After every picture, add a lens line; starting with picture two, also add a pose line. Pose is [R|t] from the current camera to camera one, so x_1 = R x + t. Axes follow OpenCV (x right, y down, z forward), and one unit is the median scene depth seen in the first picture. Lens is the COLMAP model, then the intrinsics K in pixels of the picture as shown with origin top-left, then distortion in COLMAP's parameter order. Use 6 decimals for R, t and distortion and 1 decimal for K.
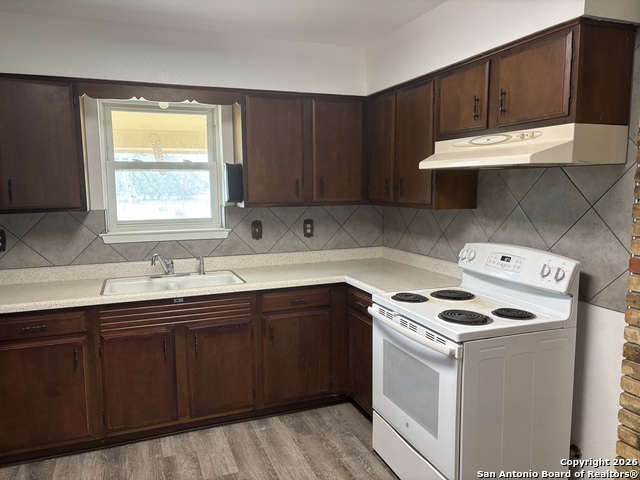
lens RADIAL K [[474.5, 0, 320.0], [0, 474.5, 240.0], [0, 0, 1]] dist [0.006563, -0.033456]
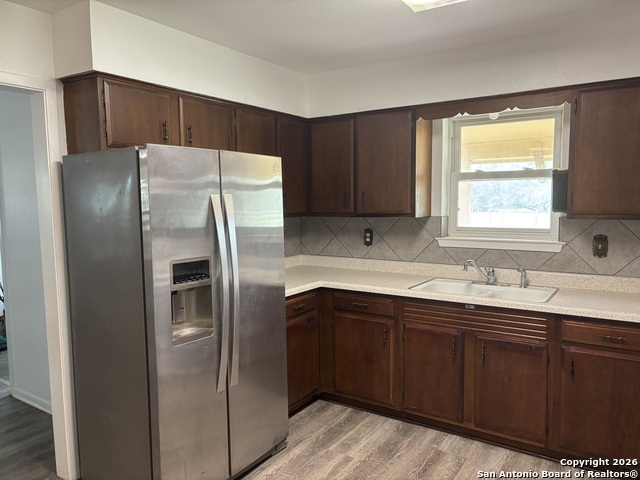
lens RADIAL K [[471.8, 0, 320.0], [0, 471.8, 240.0], [0, 0, 1]] dist [0.003819, 0.000171]
pose [[0.560210, 0.071928, -0.825222, 0.323801], [-0.085029, 0.995954, 0.029087, -0.016726], [0.823975, 0.053873, 0.564059, 0.139908]]
